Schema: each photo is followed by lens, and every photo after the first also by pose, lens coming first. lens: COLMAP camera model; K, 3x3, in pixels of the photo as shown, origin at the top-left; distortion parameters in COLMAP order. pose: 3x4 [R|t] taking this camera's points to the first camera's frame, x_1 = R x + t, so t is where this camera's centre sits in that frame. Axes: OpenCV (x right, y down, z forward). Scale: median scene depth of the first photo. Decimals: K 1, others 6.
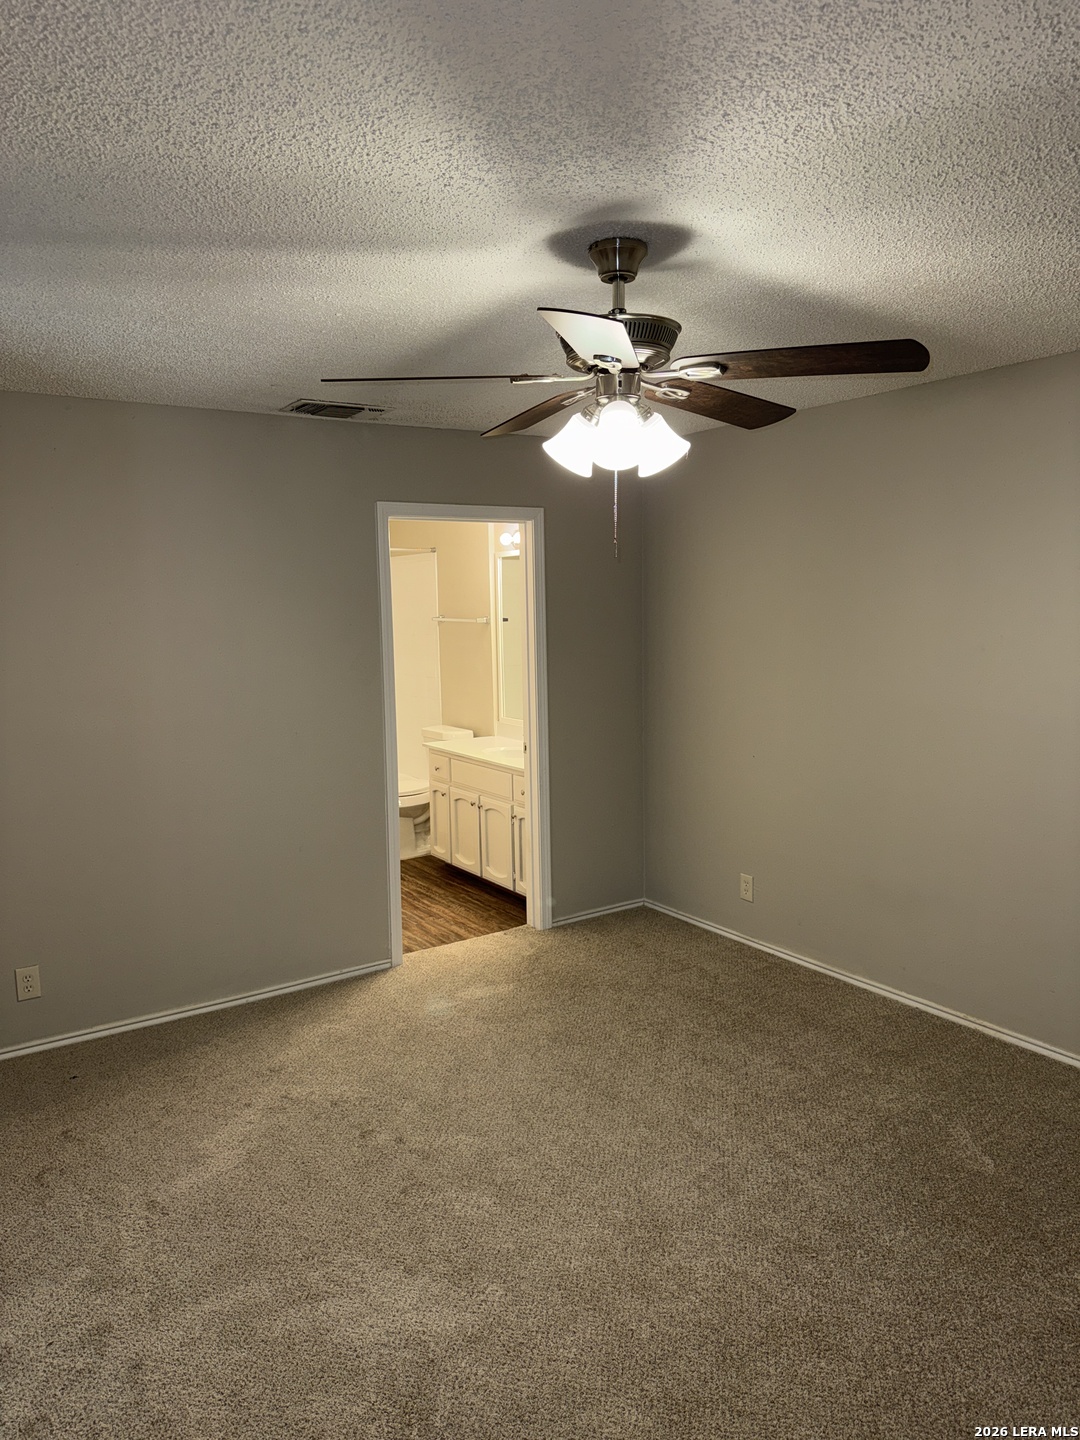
lens RADIAL K [[1018.9, 0, 544.4], [0, 1018.9, 715.2], [0, 0, 1]] dist [0.026114, -0.030520]
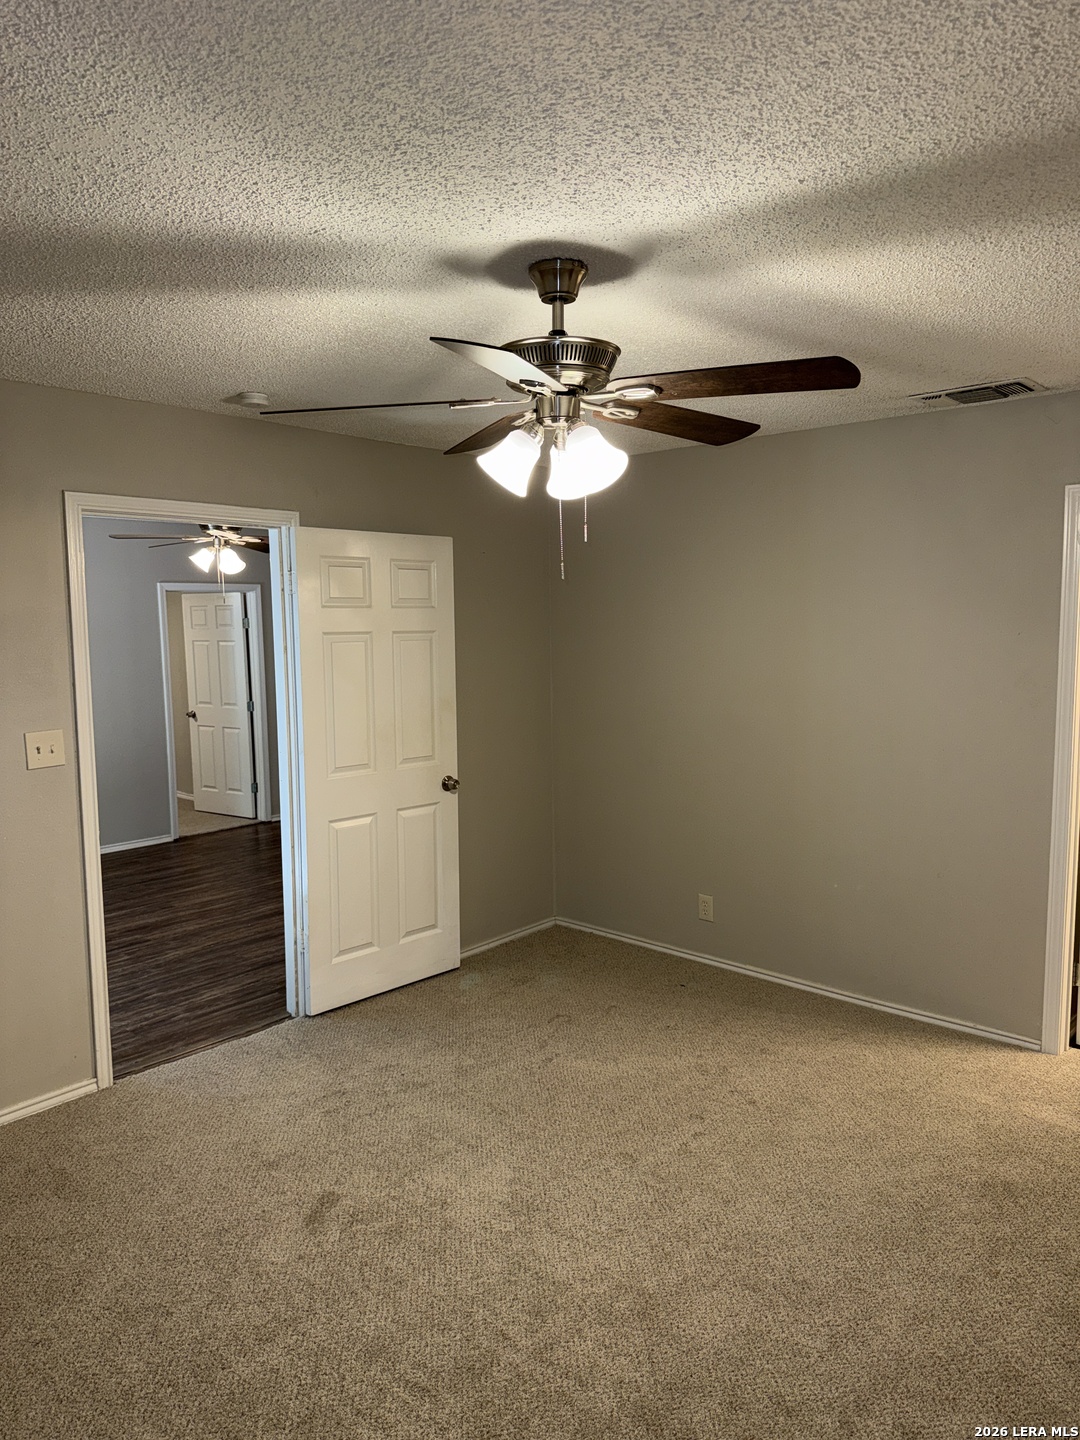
lens RADIAL K [[1049.1, 0, 538.2], [0, 1049.1, 717.6], [0, 0, 1]] dist [-0.002786, -0.002684]
pose [[0.234185, 0.120933, -0.964641, 0.954173], [-0.105776, 0.989512, 0.098371, -0.108194], [0.966421, 0.078999, 0.244521, 0.665761]]
